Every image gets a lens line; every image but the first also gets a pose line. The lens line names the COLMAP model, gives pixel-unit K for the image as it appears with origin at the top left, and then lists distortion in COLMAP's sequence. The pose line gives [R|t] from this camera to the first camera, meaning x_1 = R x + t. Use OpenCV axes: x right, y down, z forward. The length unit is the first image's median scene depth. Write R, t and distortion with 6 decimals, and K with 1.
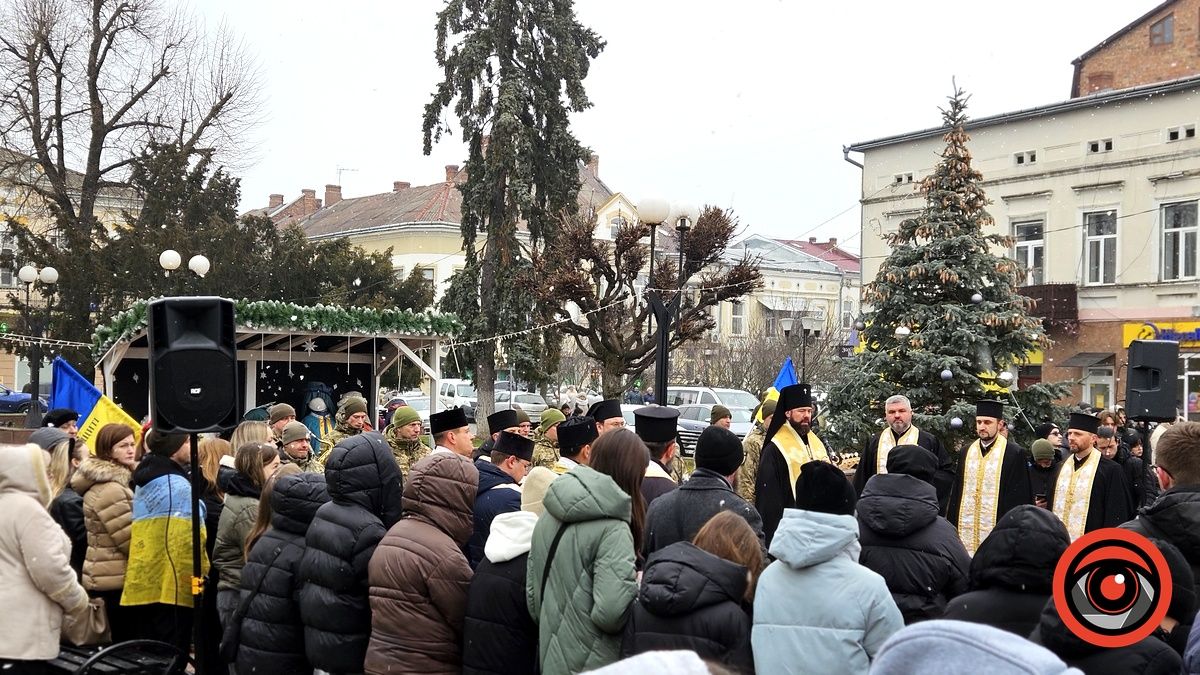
lens RADIAL K [[1573.8, 0, 574.5], [0, 1573.8, 368.9], [0, 0, 1]] dist [0.076046, -0.045781]
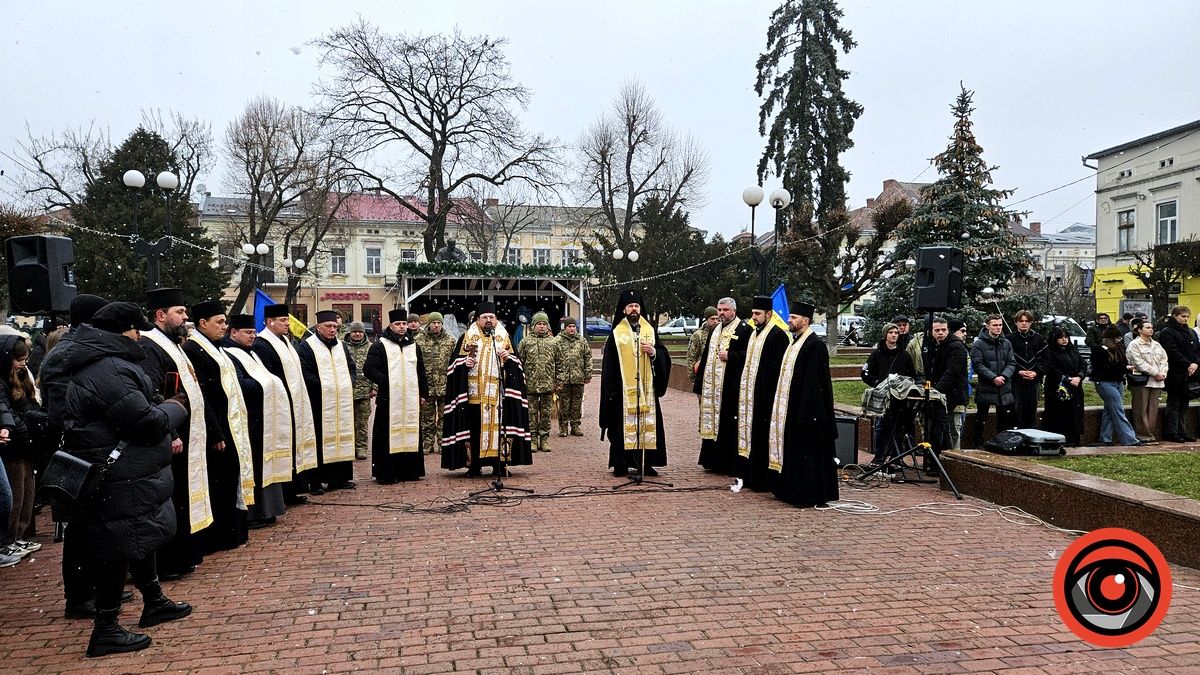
lens RADIAL K [[777.3, 0, 597.9], [0, 777.3, 343.3], [0, 0, 1]] dist [0.079837, -0.082461]
pose [[0.878602, -0.006355, -0.477513, 0.168235], [0.021376, 0.999433, 0.026031, 0.014524], [0.477077, -0.033078, 0.878239, 0.123889]]
